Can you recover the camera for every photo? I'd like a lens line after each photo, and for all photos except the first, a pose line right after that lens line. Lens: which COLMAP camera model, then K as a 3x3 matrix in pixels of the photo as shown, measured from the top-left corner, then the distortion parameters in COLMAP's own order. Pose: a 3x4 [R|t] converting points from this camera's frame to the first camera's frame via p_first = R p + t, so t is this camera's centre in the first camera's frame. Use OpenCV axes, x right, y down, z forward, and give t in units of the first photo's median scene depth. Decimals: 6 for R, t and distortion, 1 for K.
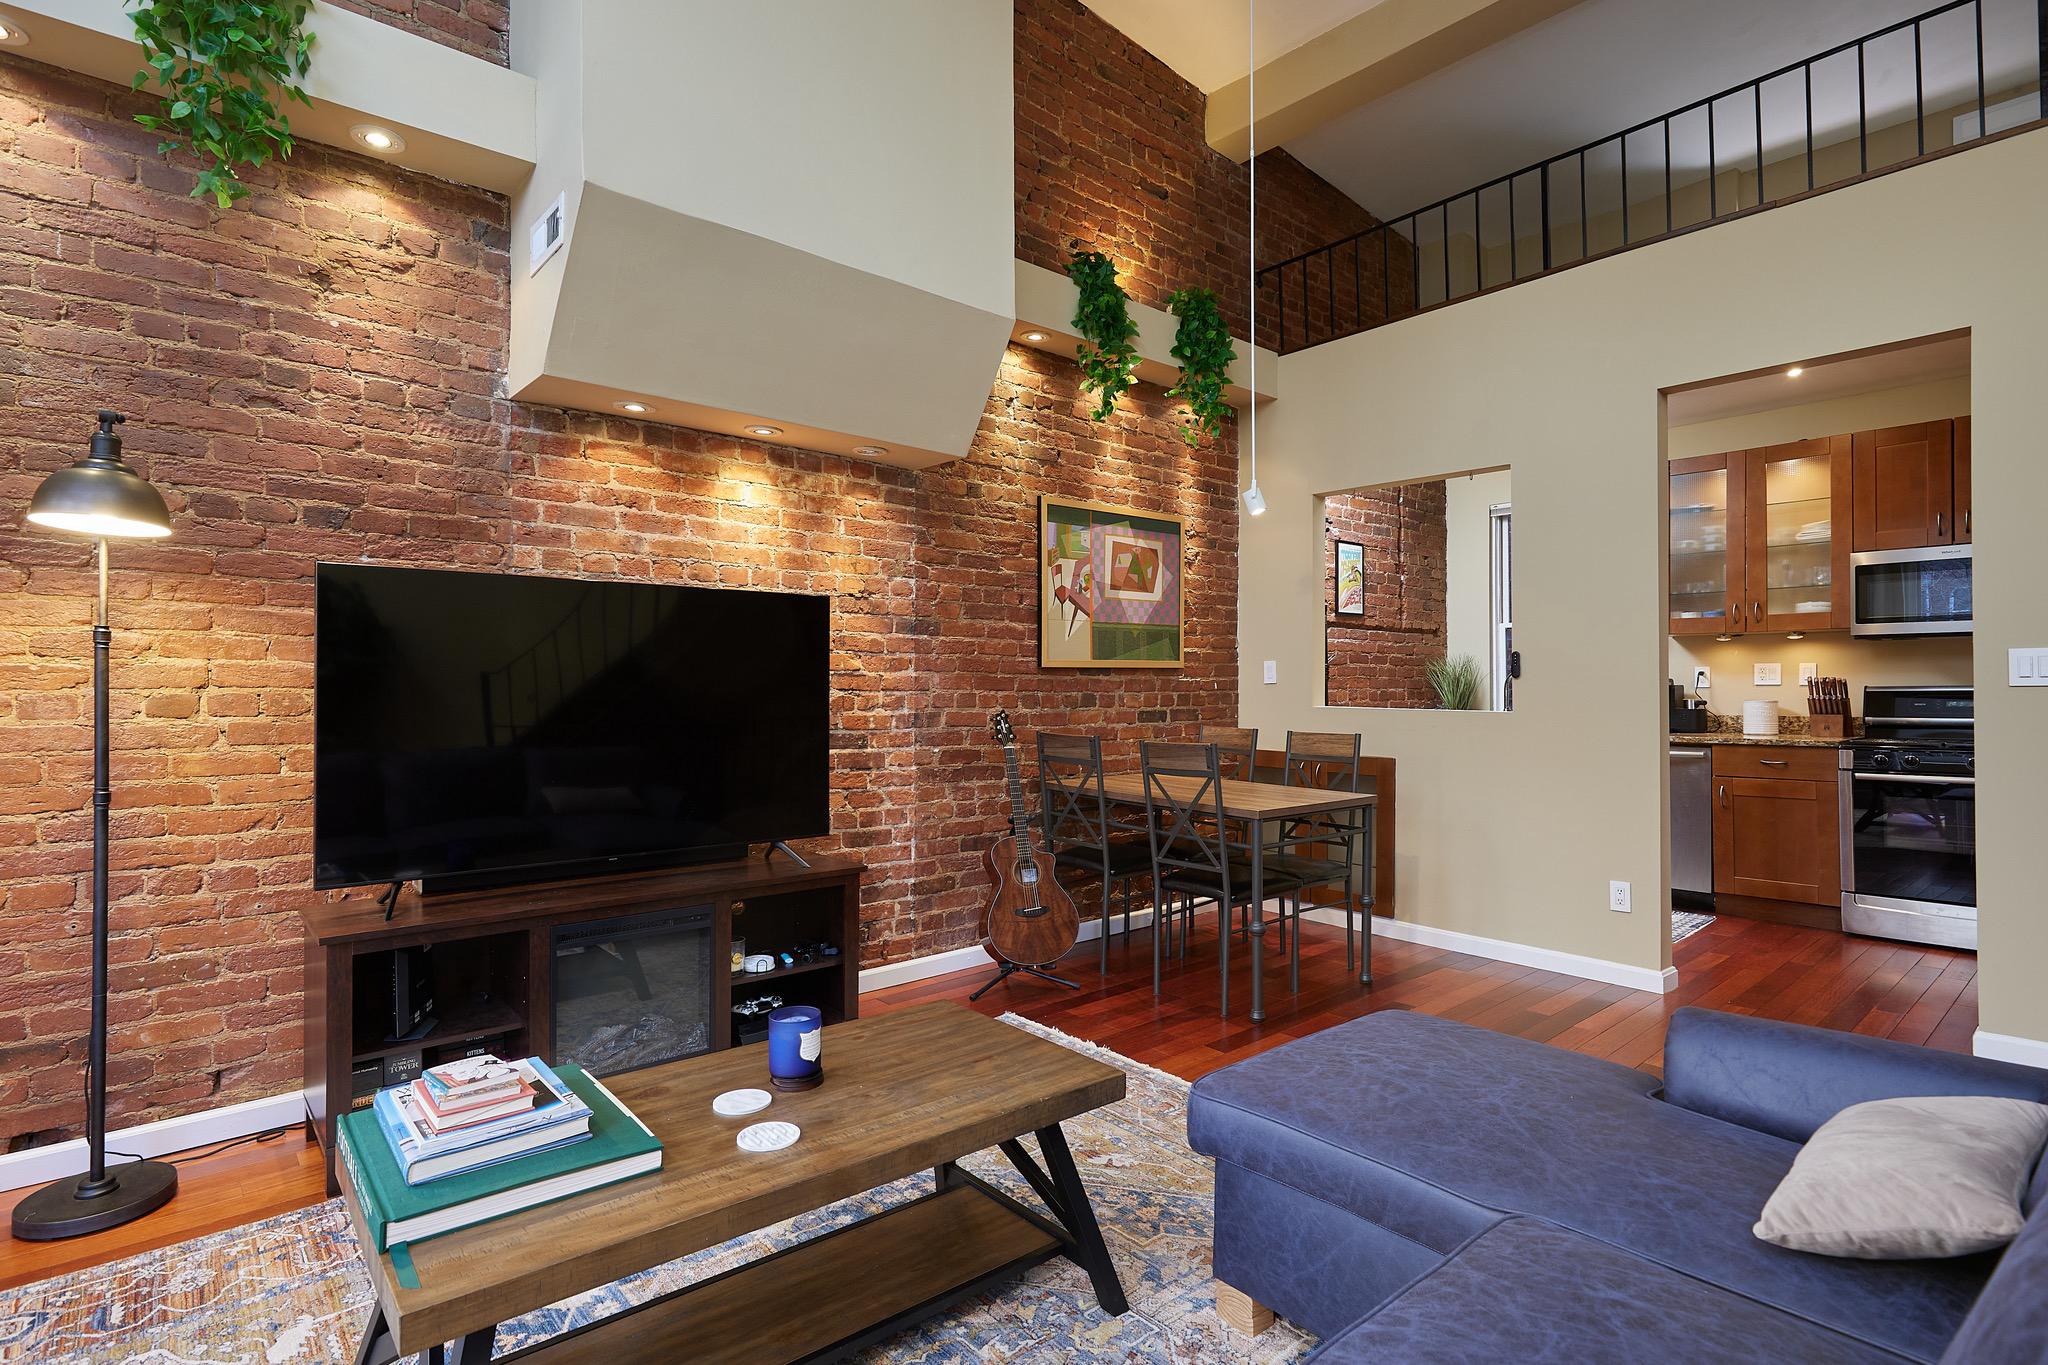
lens RADIAL K [[1022.4, 0, 1035.2], [0, 1022.4, 690.3], [0, 0, 1]] dist [0.001557, -0.000643]
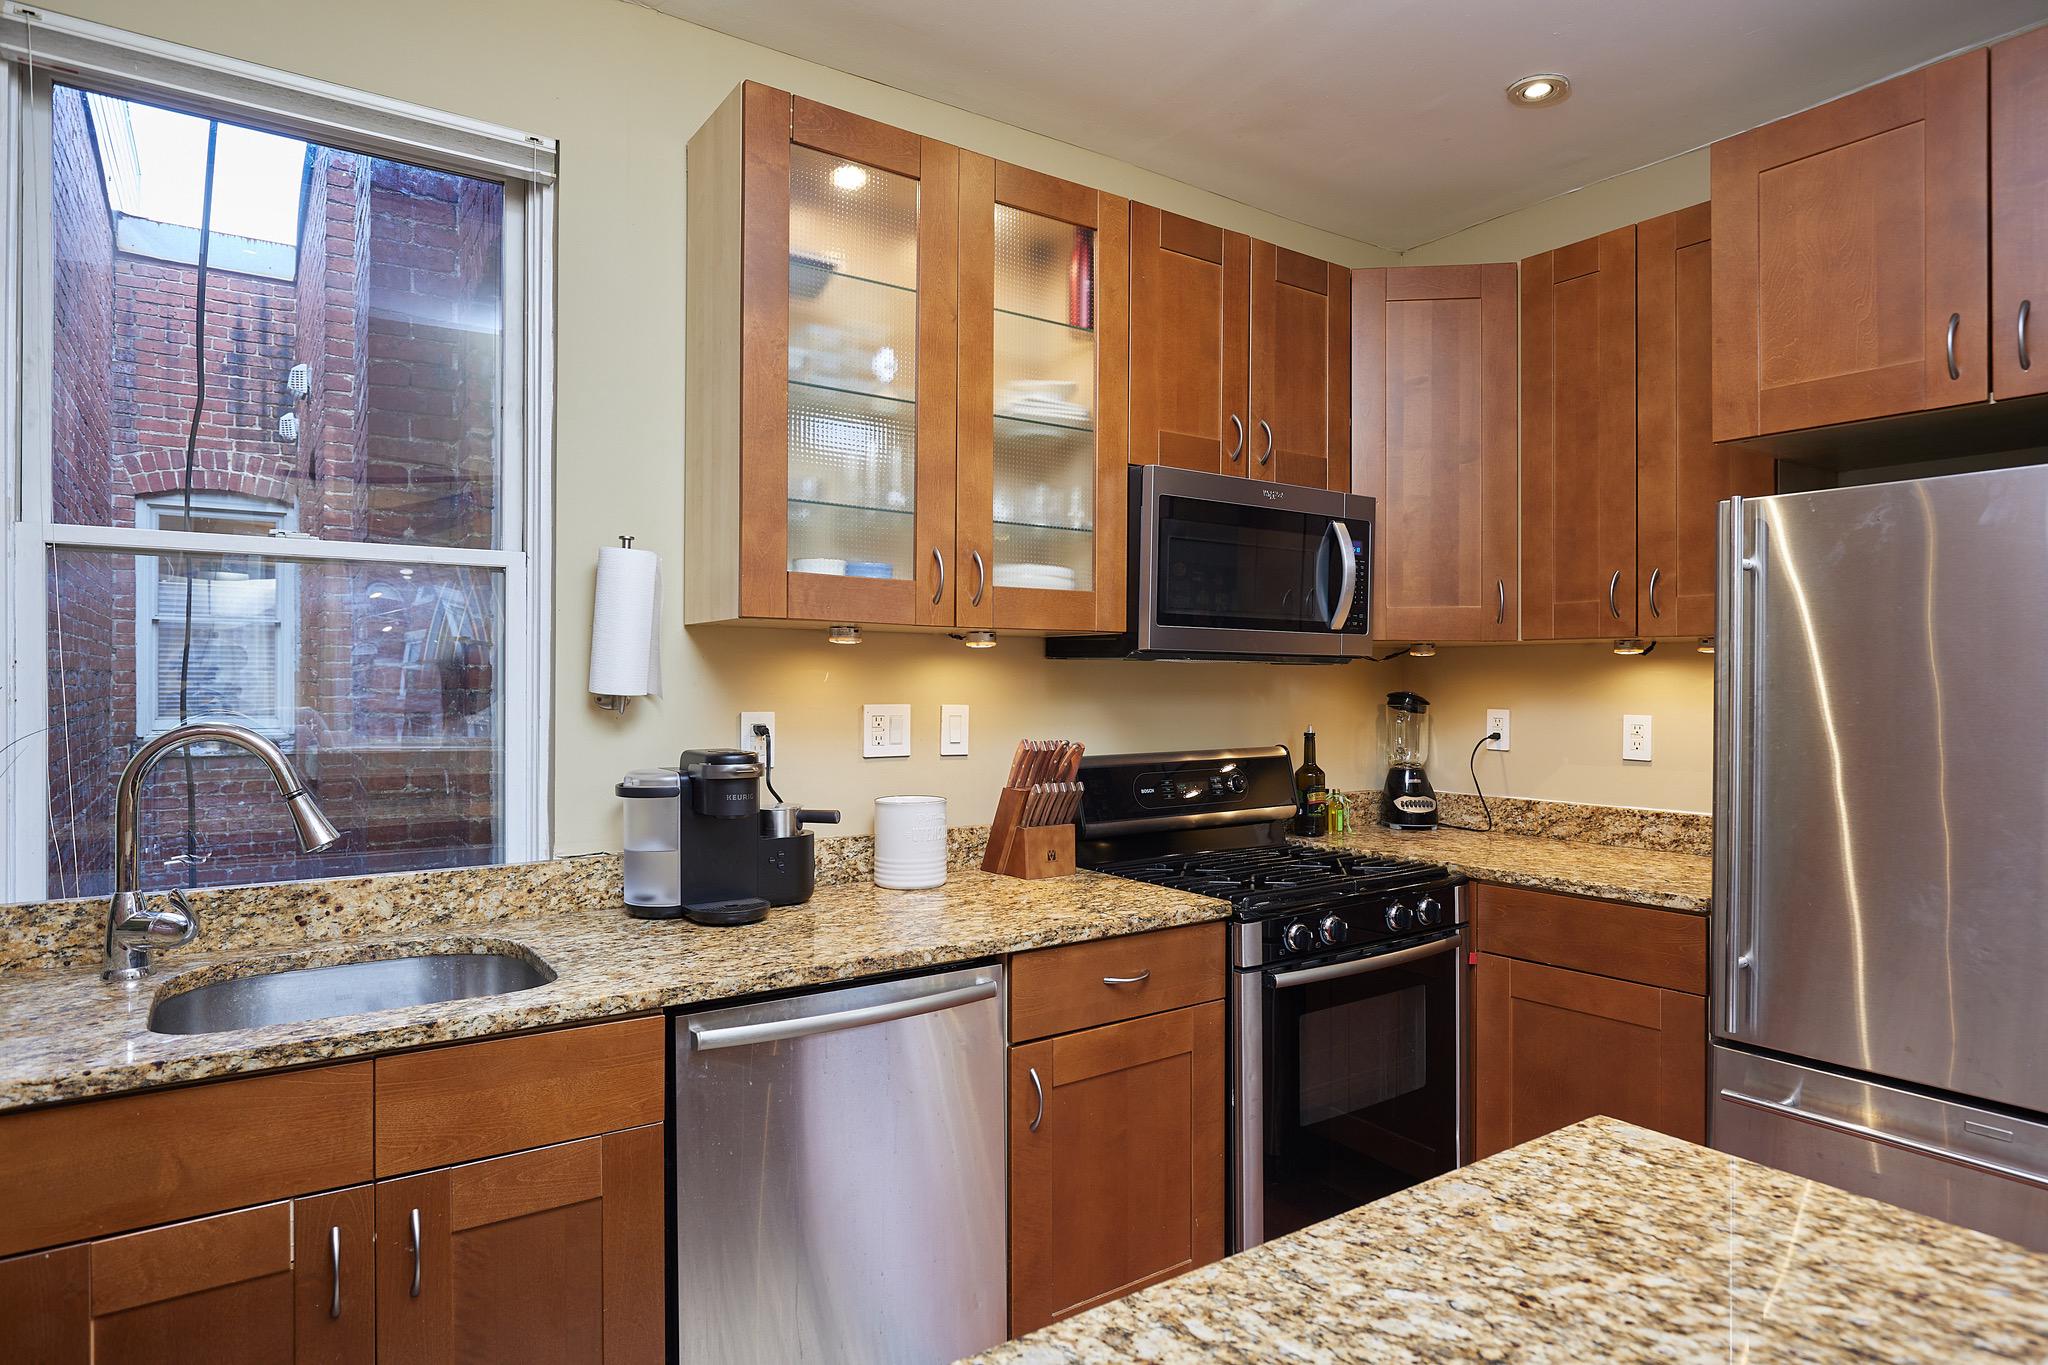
lens RADIAL K [[1172.7, 0, 1033.8], [0, 1172.7, 683.0], [0, 0, 1]] dist [-0.014658, 0.004891]
pose [[0.114972, 0.003752, 0.993362, 0.411454], [-0.004914, 0.999983, -0.003209, -0.054871], [-0.993357, -0.004512, 0.114989, 1.432123]]
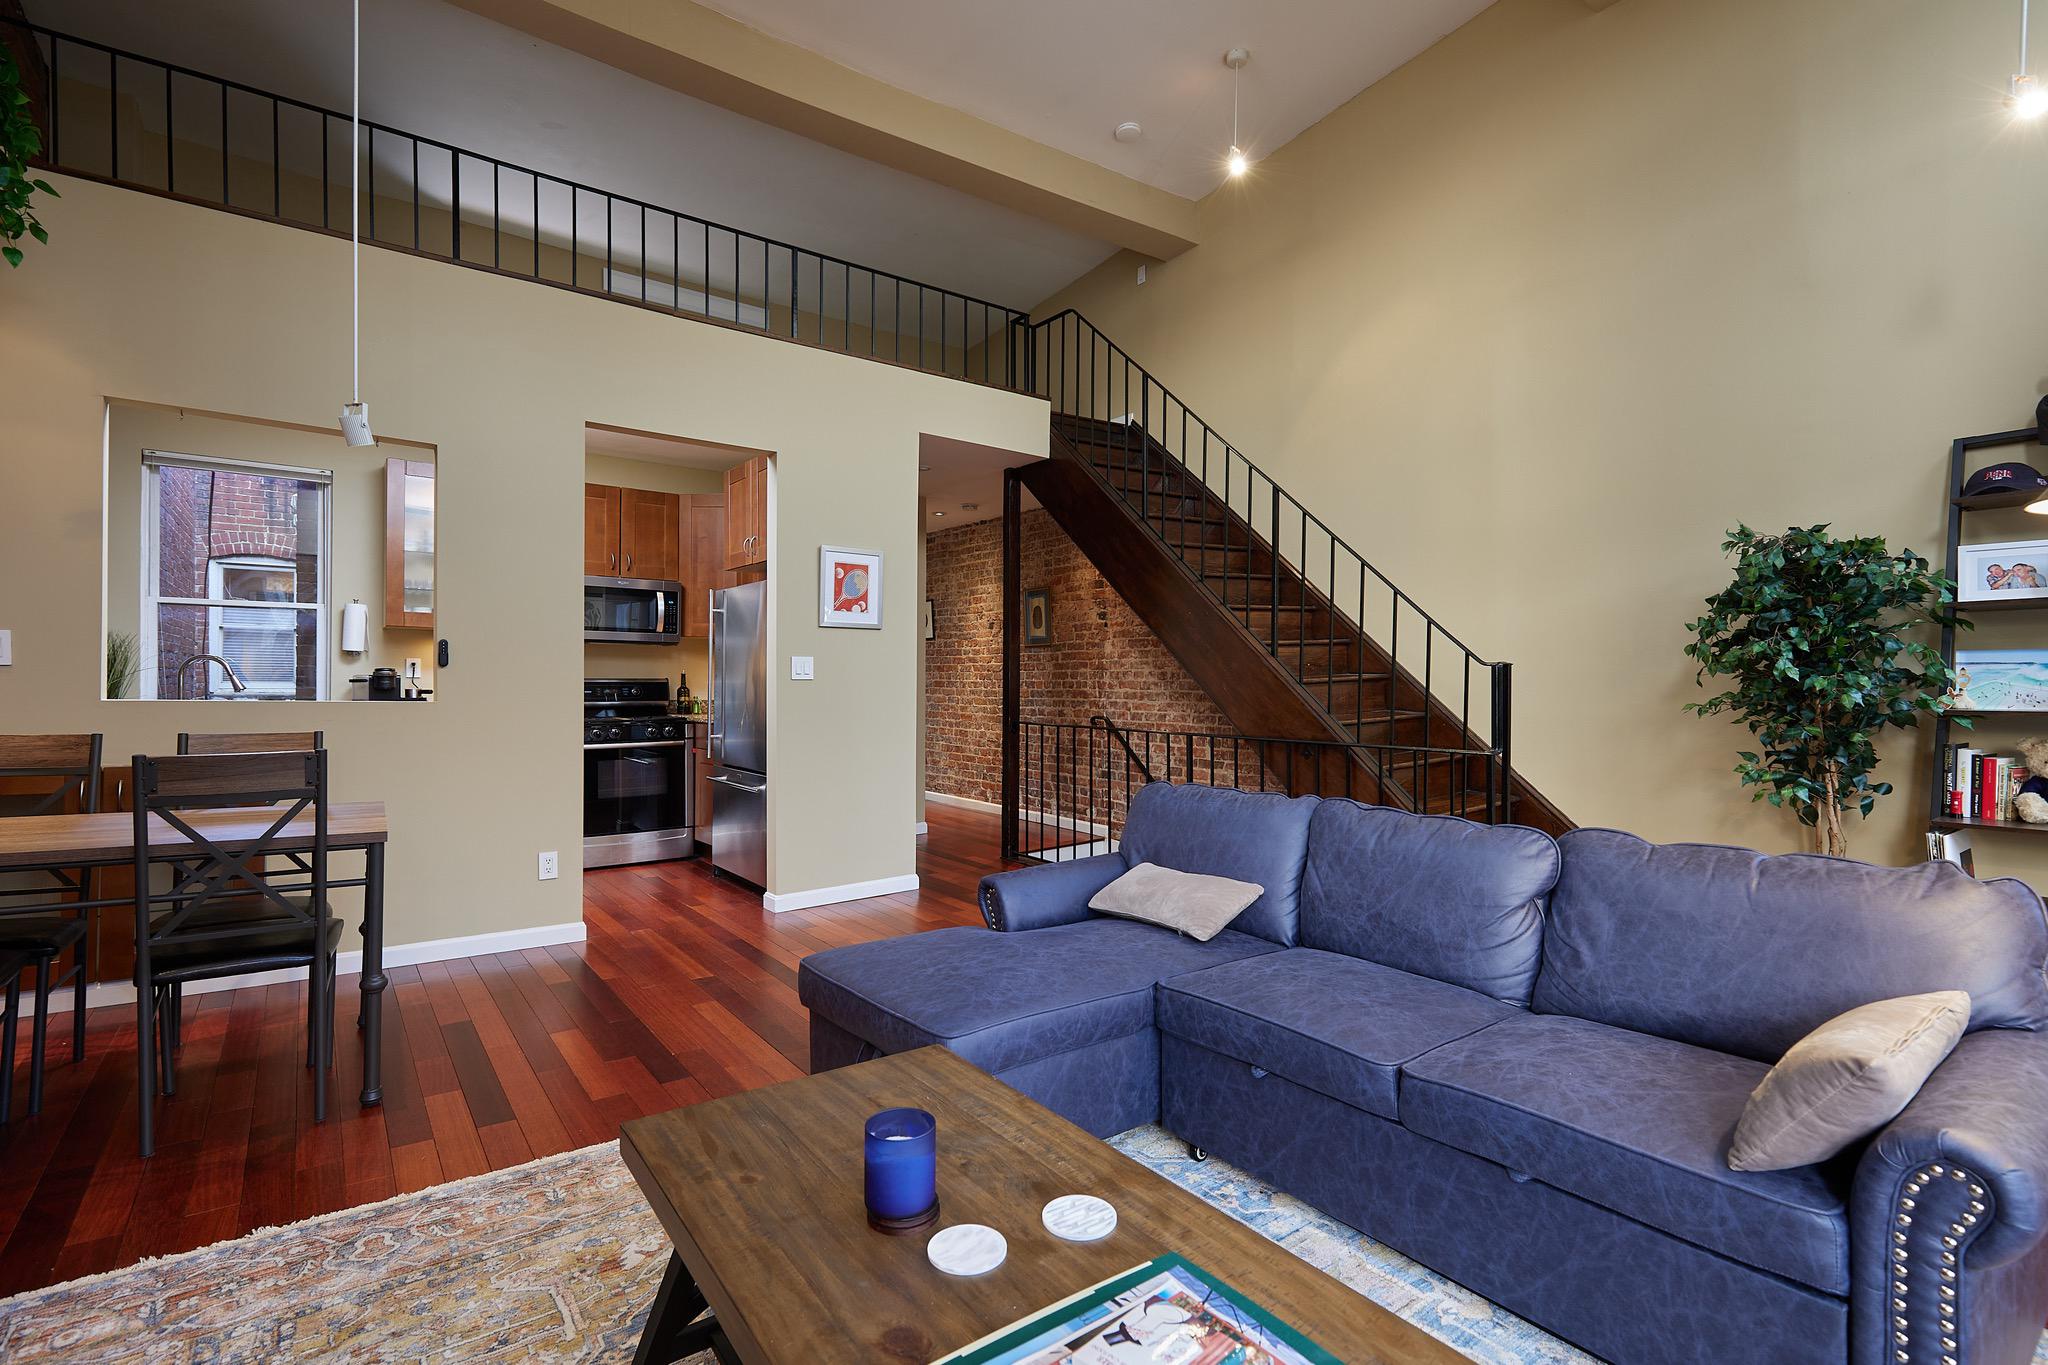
lens RADIAL K [[940.3, 0, 1036.7], [0, 940.3, 678.6], [0, 0, 1]] dist [0.002120, -0.001092]
pose [[0.066411, 0.007481, 0.997764, -0.490140], [-0.005981, 0.999957, -0.007099, 0.002280], [-0.997774, -0.005496, 0.066453, 0.469753]]
